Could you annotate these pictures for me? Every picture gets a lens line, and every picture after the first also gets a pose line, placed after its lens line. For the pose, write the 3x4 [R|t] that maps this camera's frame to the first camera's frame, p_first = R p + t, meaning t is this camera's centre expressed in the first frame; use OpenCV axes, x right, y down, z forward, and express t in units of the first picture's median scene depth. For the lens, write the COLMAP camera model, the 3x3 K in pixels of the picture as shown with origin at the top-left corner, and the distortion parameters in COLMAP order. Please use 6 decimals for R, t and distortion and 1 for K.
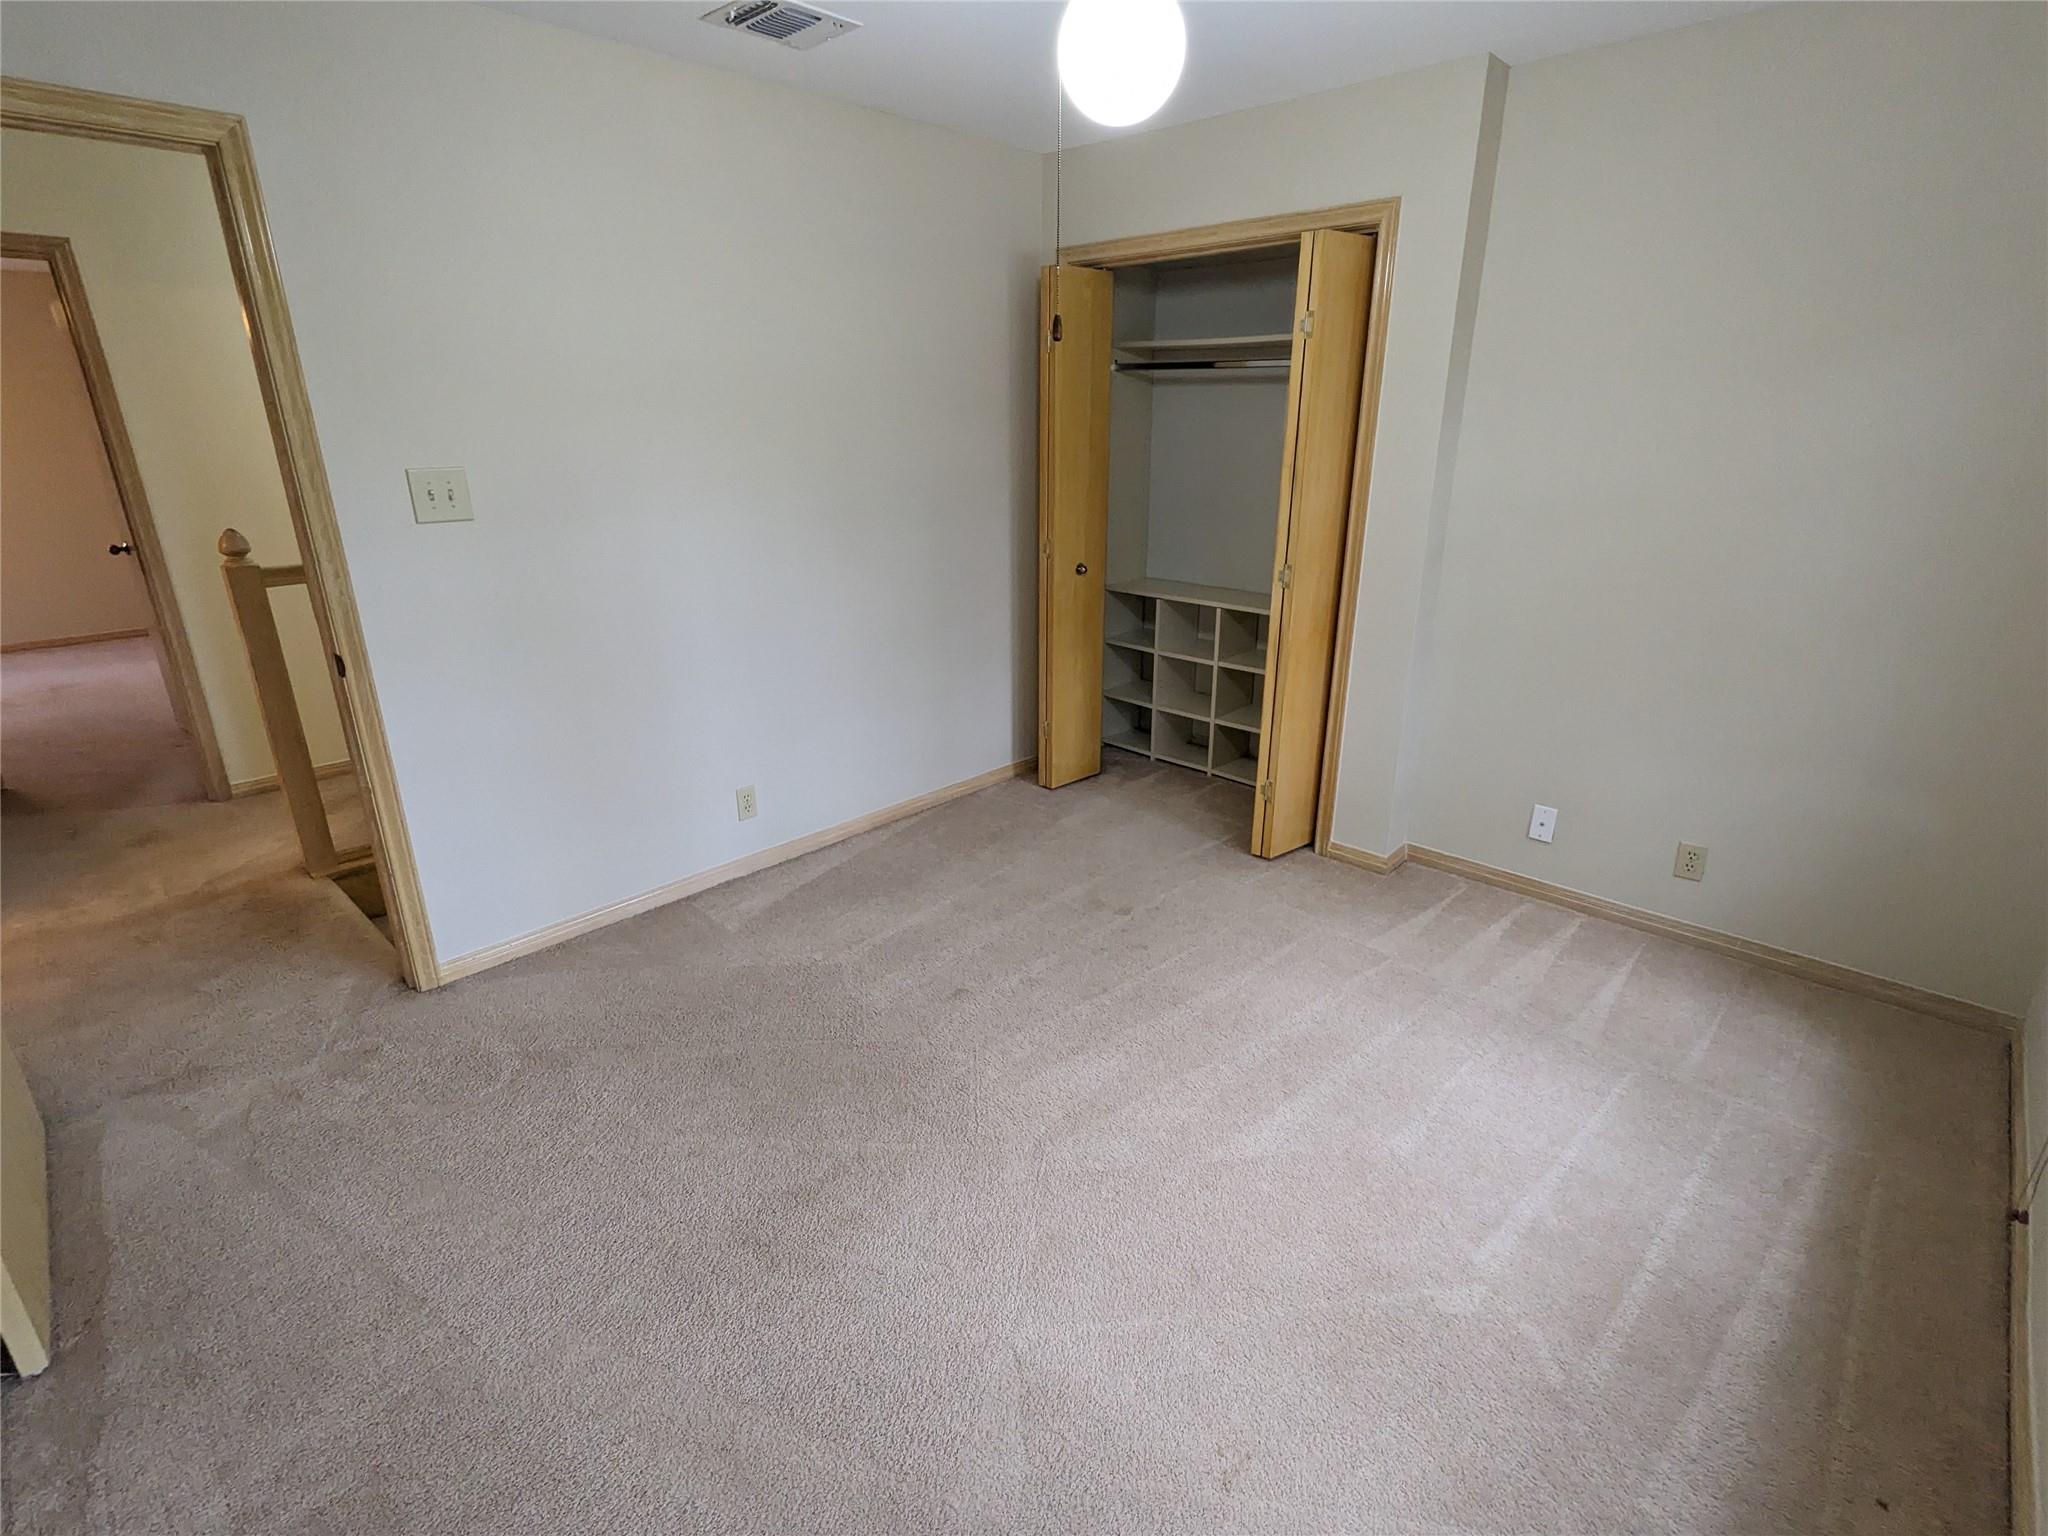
lens RADIAL K [[984.0, 0, 1025.0], [0, 984.0, 757.5], [0, 0, 1]] dist [0.000051, 0.000016]
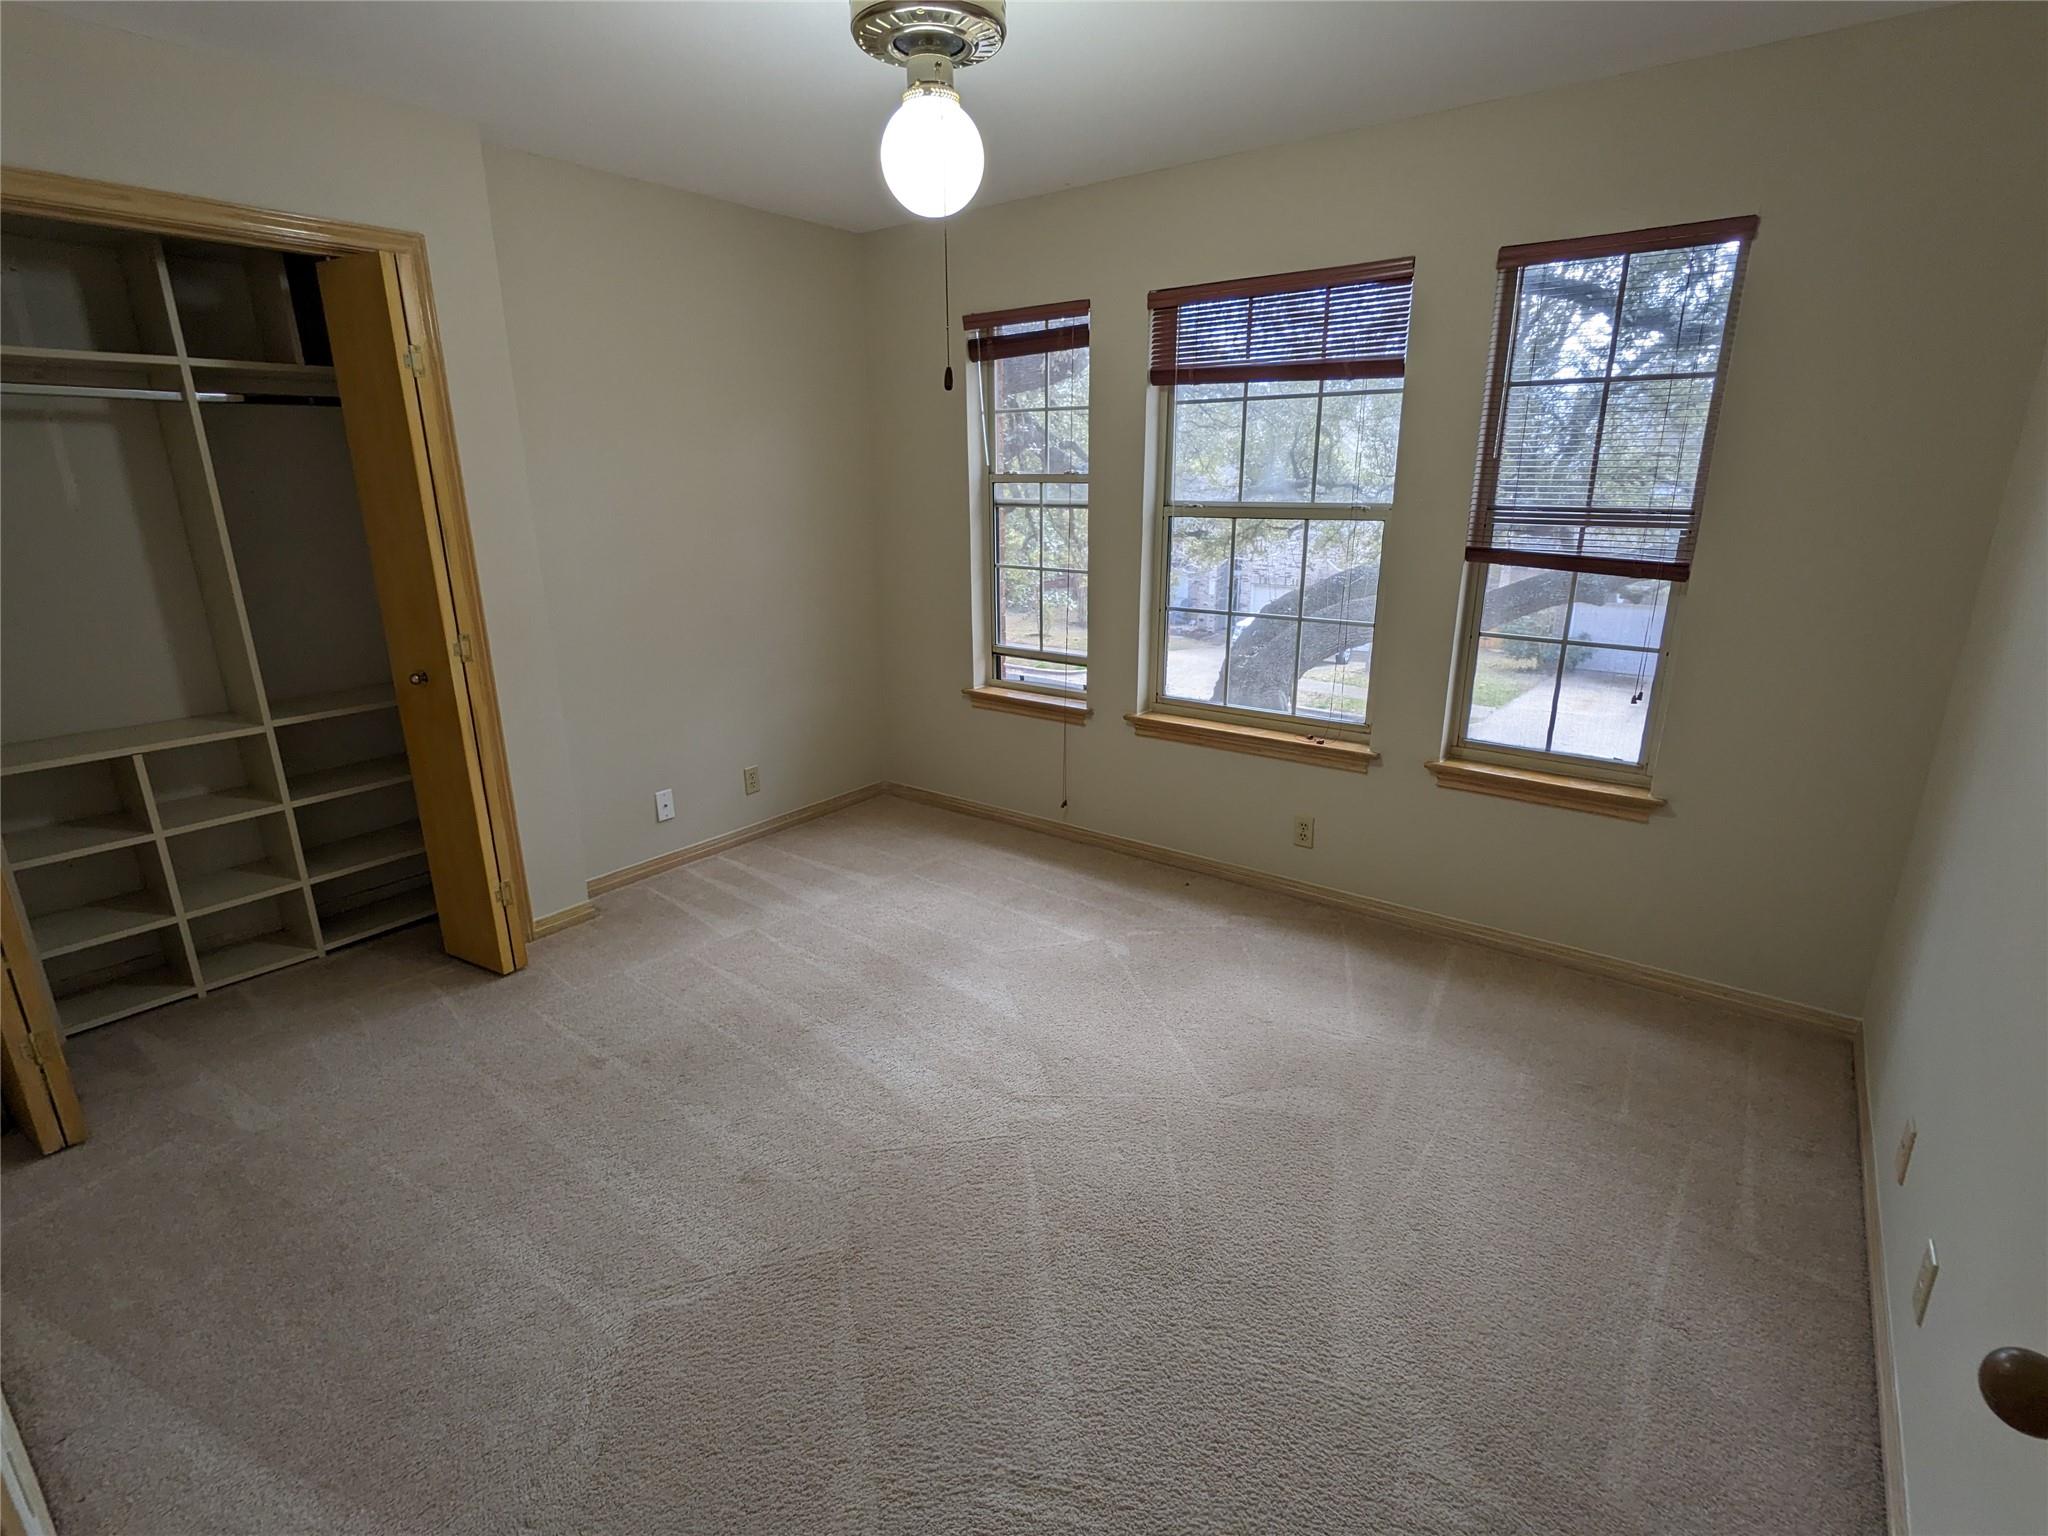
lens RADIAL K [[984.0, 0, 1025.0], [0, 984.0, 757.5], [0, 0, 1]] dist [0.000051, 0.000016]
pose [[-0.102498, -0.275289, 0.955882, -0.666975], [0.334105, 0.895591, 0.293752, -0.196690], [-0.936946, 0.349474, 0.000179, 0.601252]]
